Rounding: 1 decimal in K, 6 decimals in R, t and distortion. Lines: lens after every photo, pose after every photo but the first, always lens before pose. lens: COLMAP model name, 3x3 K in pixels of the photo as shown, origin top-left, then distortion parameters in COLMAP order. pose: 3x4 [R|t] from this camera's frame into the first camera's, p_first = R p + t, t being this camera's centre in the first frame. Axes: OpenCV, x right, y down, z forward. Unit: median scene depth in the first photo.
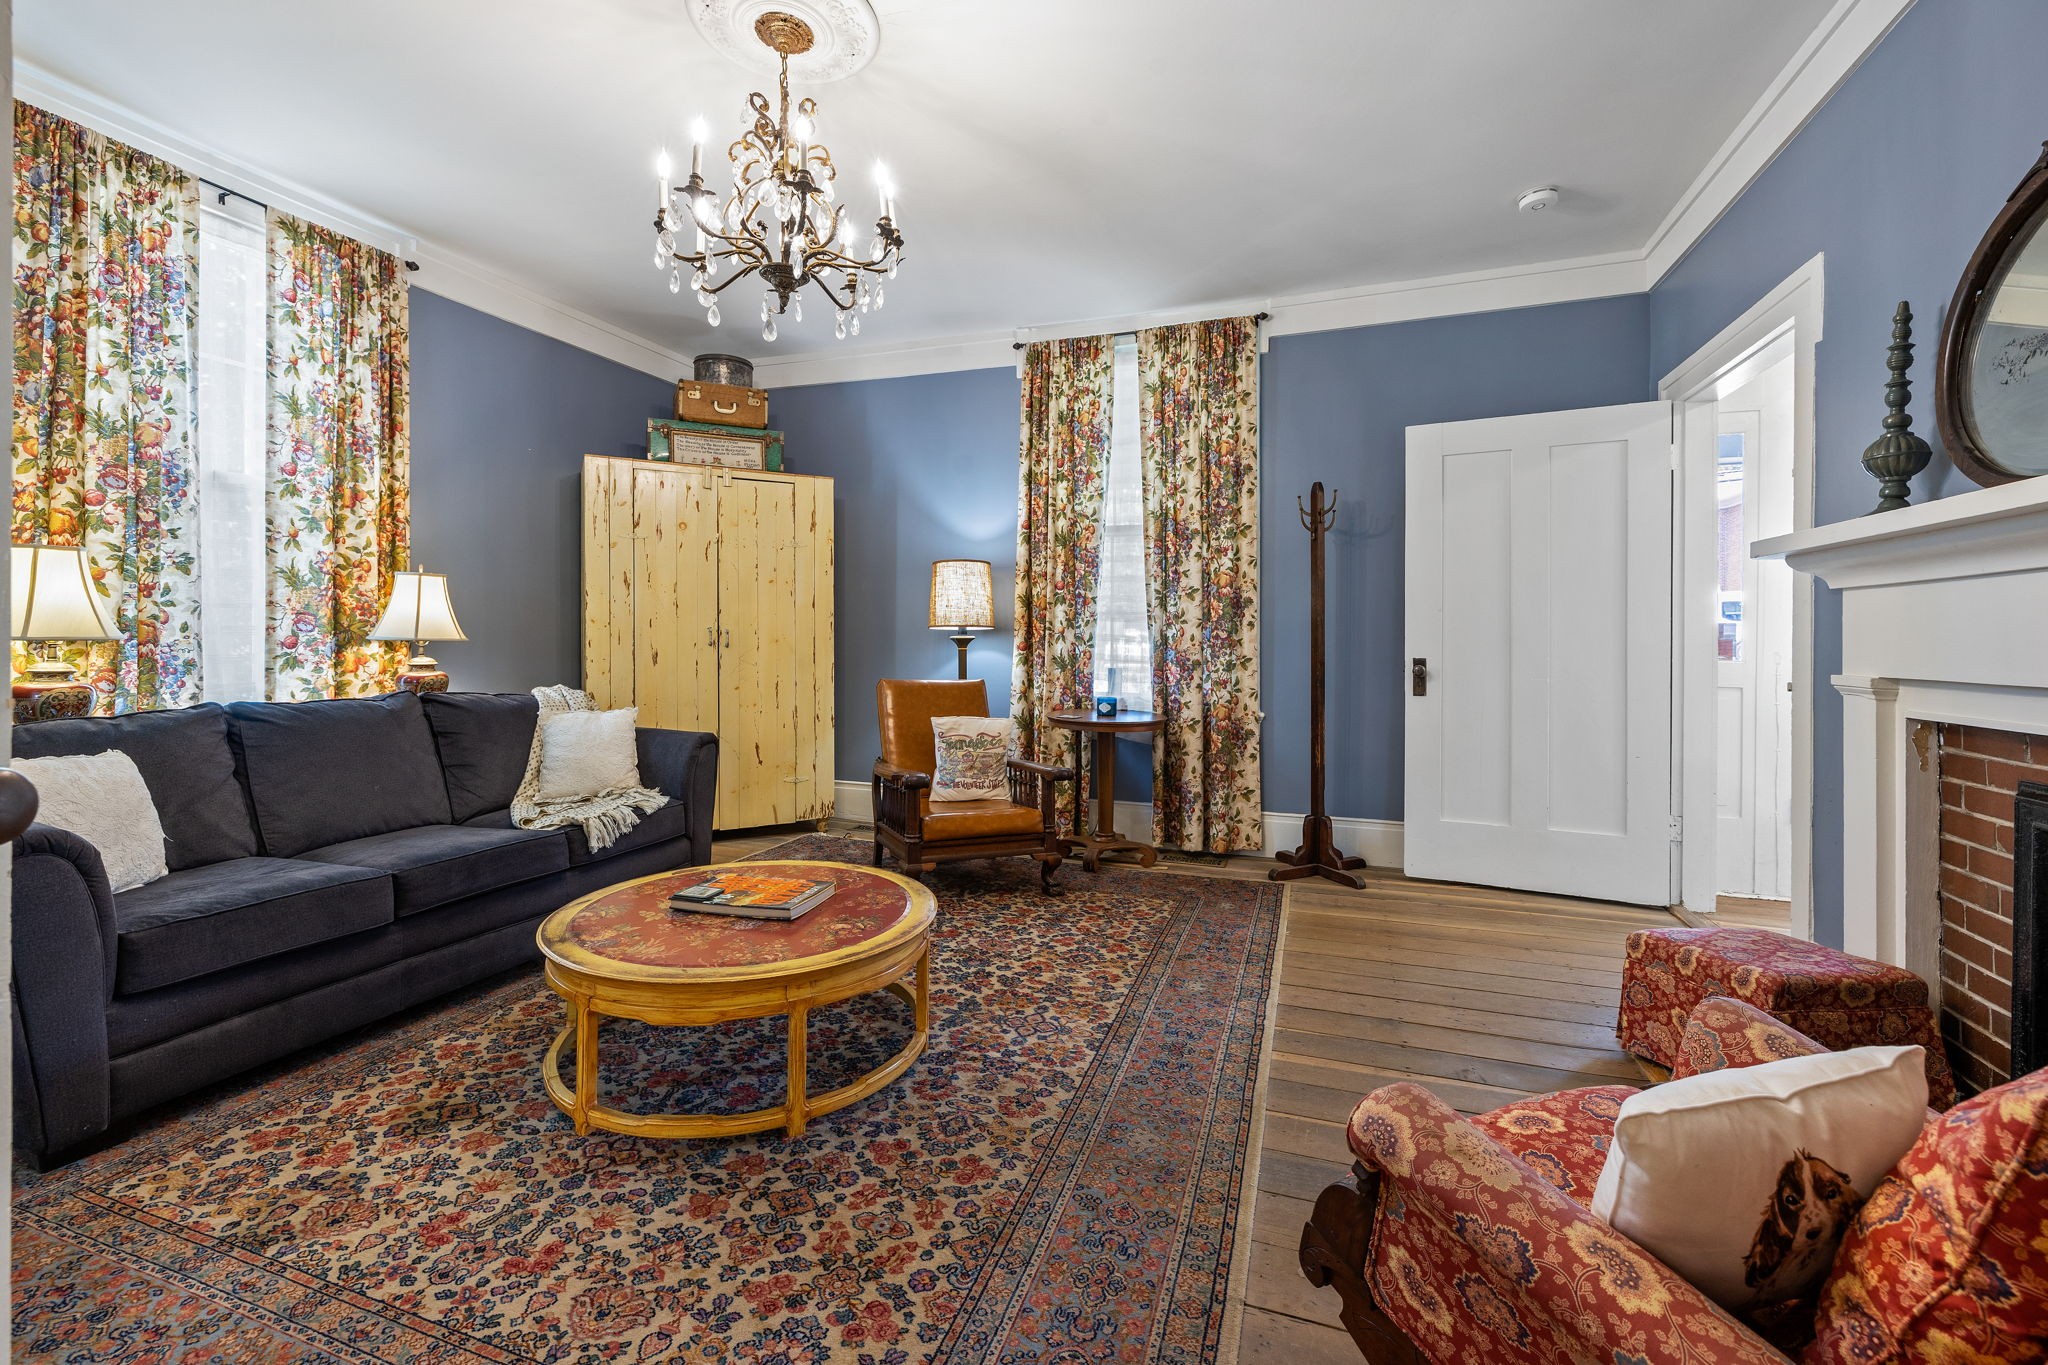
lens RADIAL K [[867.8, 0, 1019.9], [0, 867.8, 633.2], [0, 0, 1]] dist [-0.000540, 0.000643]
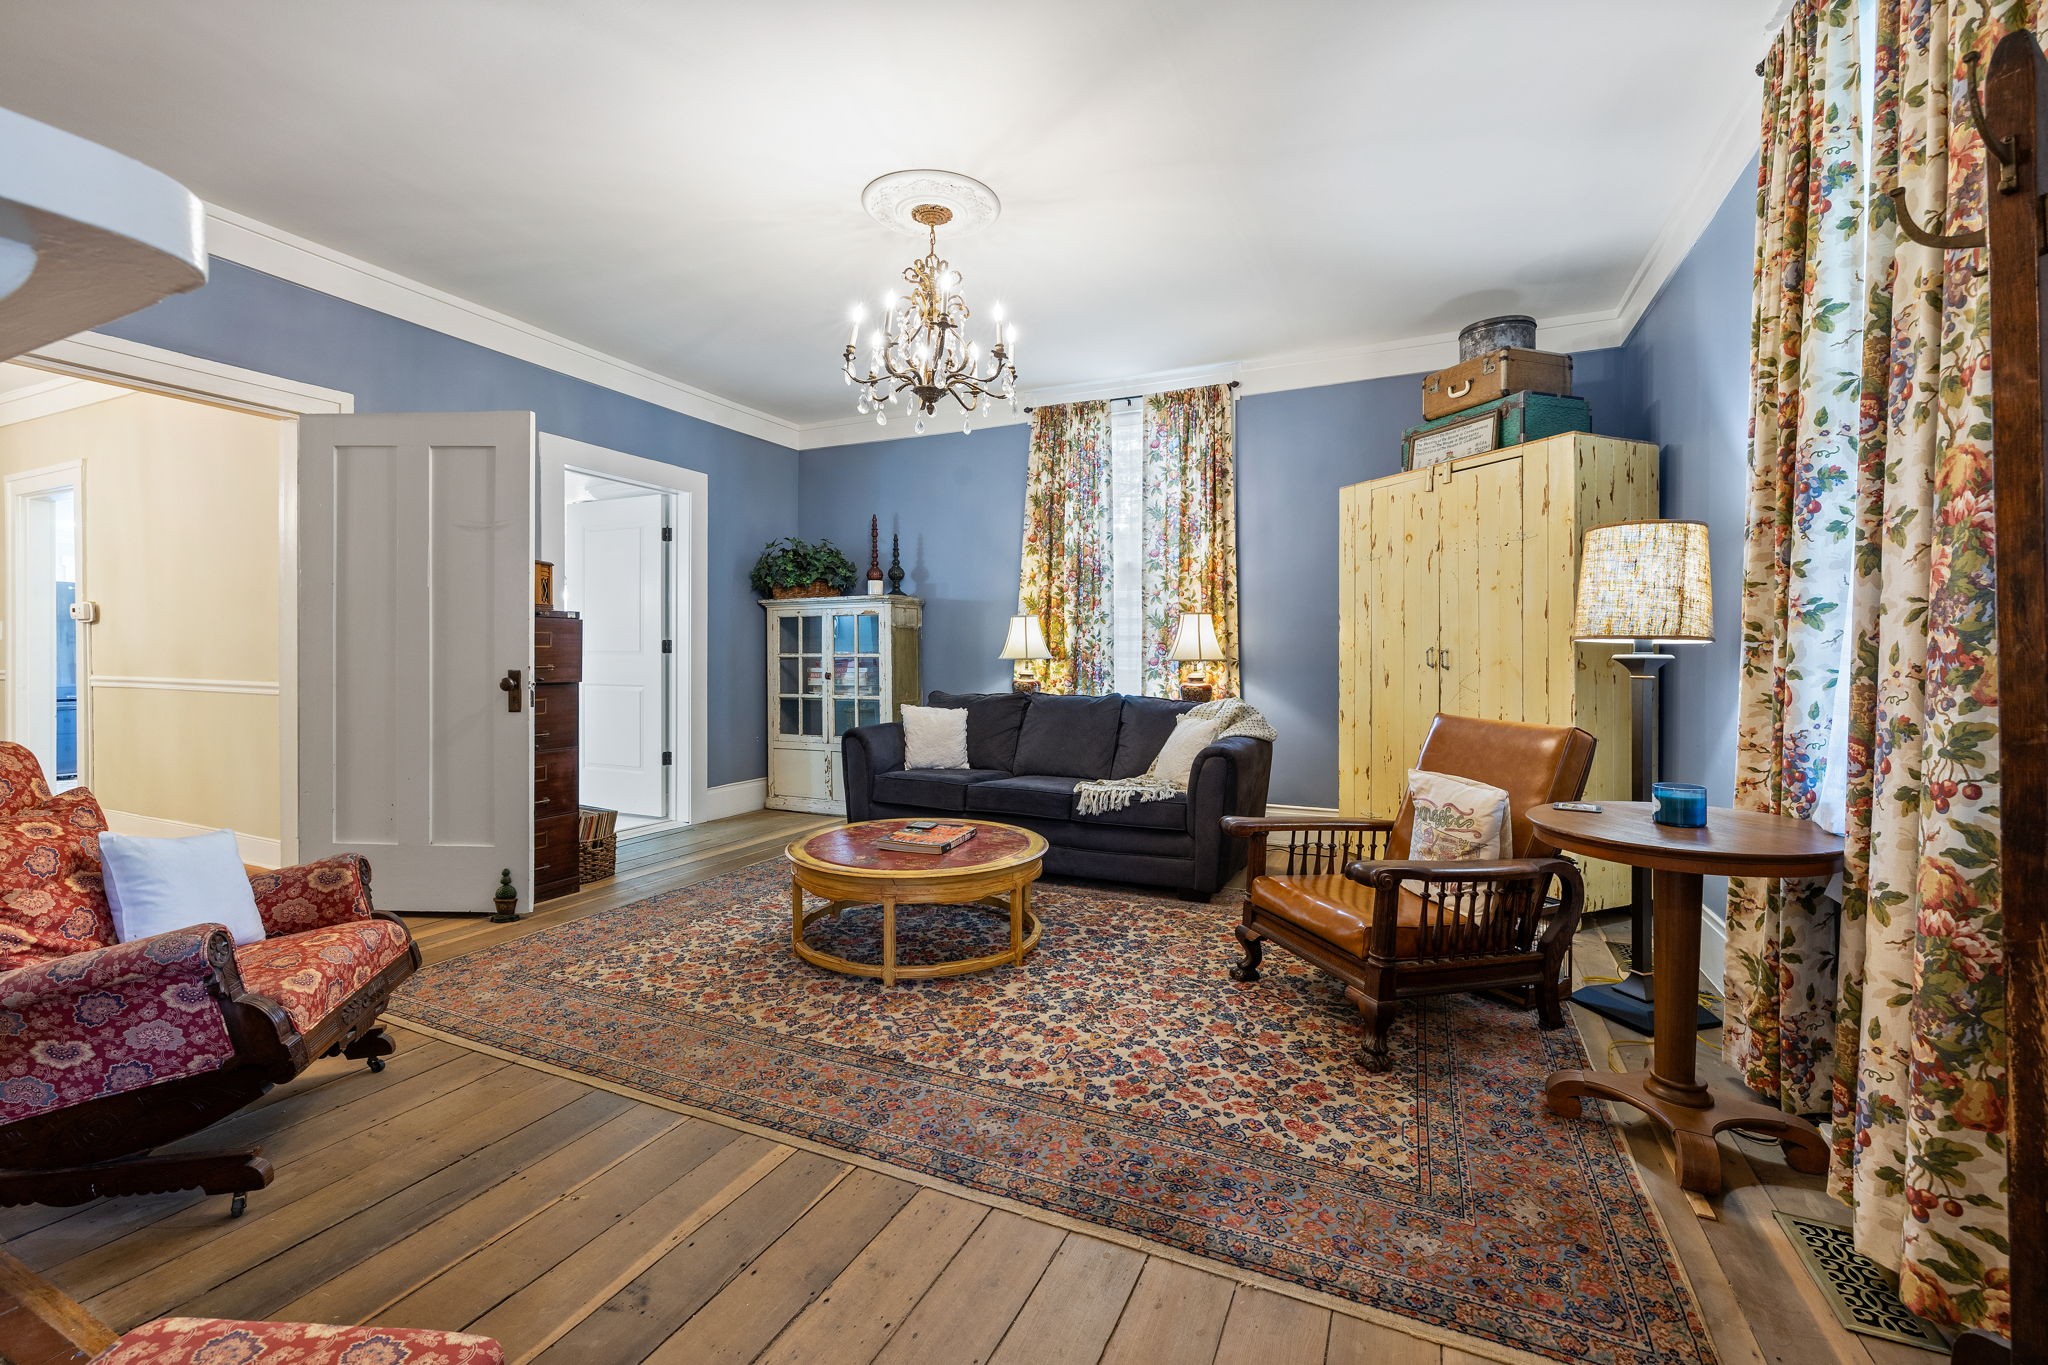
lens RADIAL K [[868.2, 0, 1019.5], [0, 868.2, 658.3], [0, 0, 1]] dist [0.000863, -0.000269]
pose [[-0.097263, -0.004343, -0.995249, 0.798987], [0.001236, 0.999989, -0.004484, 0.011734], [0.995258, -0.001666, -0.097257, 0.939913]]
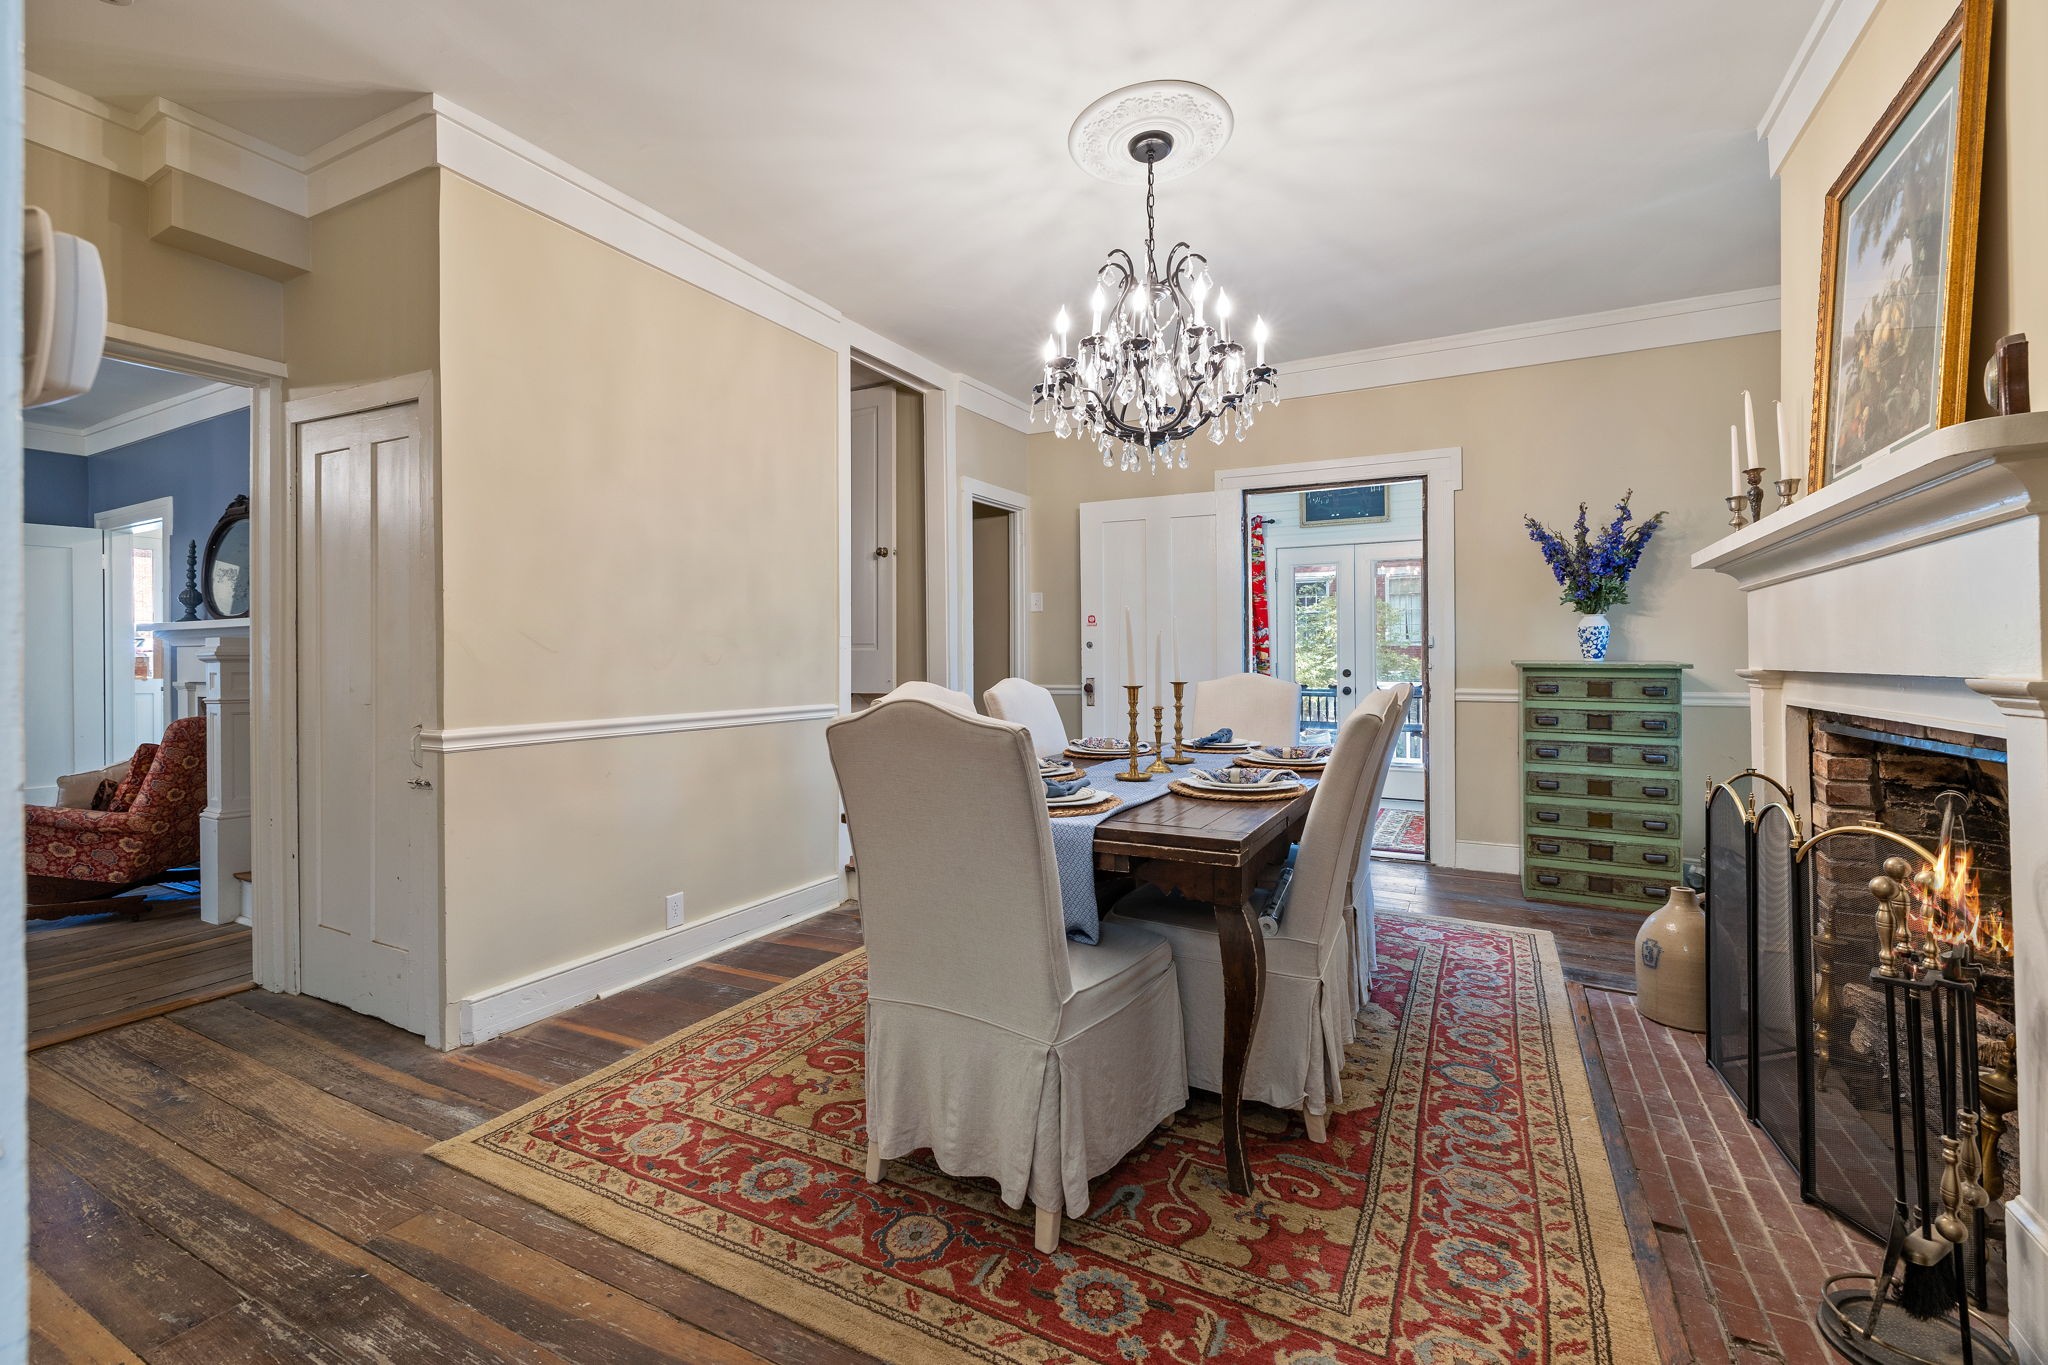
lens RADIAL K [[868.2, 0, 1019.5], [0, 868.2, 658.3], [0, 0, 1]] dist [0.000863, -0.000269]
pose [[0.143951, -0.008960, 0.989544, -0.776960], [0.003094, 0.999958, 0.008604, -0.021798], [-0.989580, 0.001823, 0.143973, -1.170316]]
